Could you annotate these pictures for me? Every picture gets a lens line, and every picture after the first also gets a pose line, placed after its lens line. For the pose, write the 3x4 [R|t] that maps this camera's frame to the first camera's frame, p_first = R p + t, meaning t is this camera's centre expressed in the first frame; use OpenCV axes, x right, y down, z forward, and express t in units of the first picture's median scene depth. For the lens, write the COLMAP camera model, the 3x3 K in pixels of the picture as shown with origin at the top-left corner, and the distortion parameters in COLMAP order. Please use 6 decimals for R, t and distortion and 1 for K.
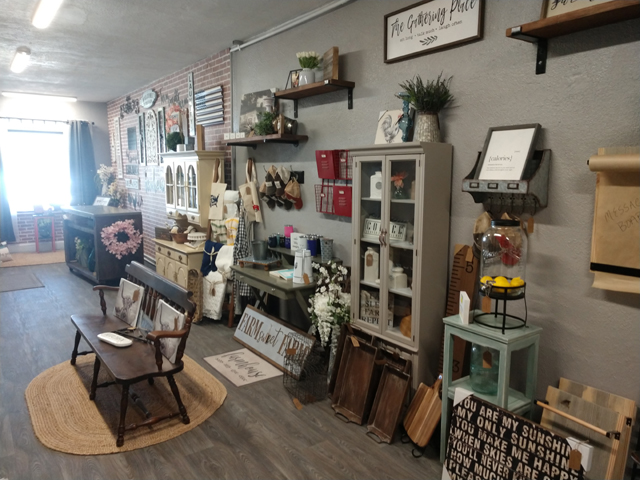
lens RADIAL K [[493.2, 0, 320.0], [0, 493.2, 239.3], [0, 0, 1]] dist [0.024822, -0.001491]
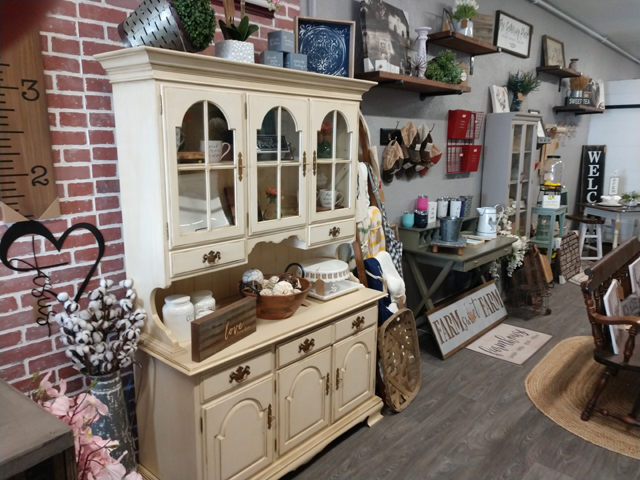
lens RADIAL K [[493.2, 0, 319.6], [0, 493.2, 241.7], [0, 0, 1]] dist [0.024822, -0.001491]
pose [[-0.235804, -0.205018, 0.949929, -0.787678], [0.126548, 0.962692, 0.239186, -0.167475], [-0.963526, 0.176613, -0.201062, 1.280693]]
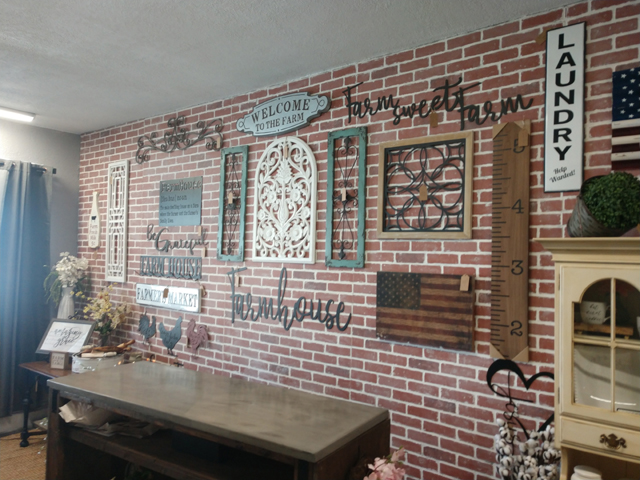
lens RADIAL K [[493.2, 0, 320.0], [0, 493.2, 239.8], [0, 0, 1]] dist [0.024822, -0.001491]
pose [[0.958502, 0.024105, 0.284065, -0.708241], [0.023458, 0.986371, -0.162854, -0.163791], [-0.284119, 0.162759, 0.944873, 0.966962]]
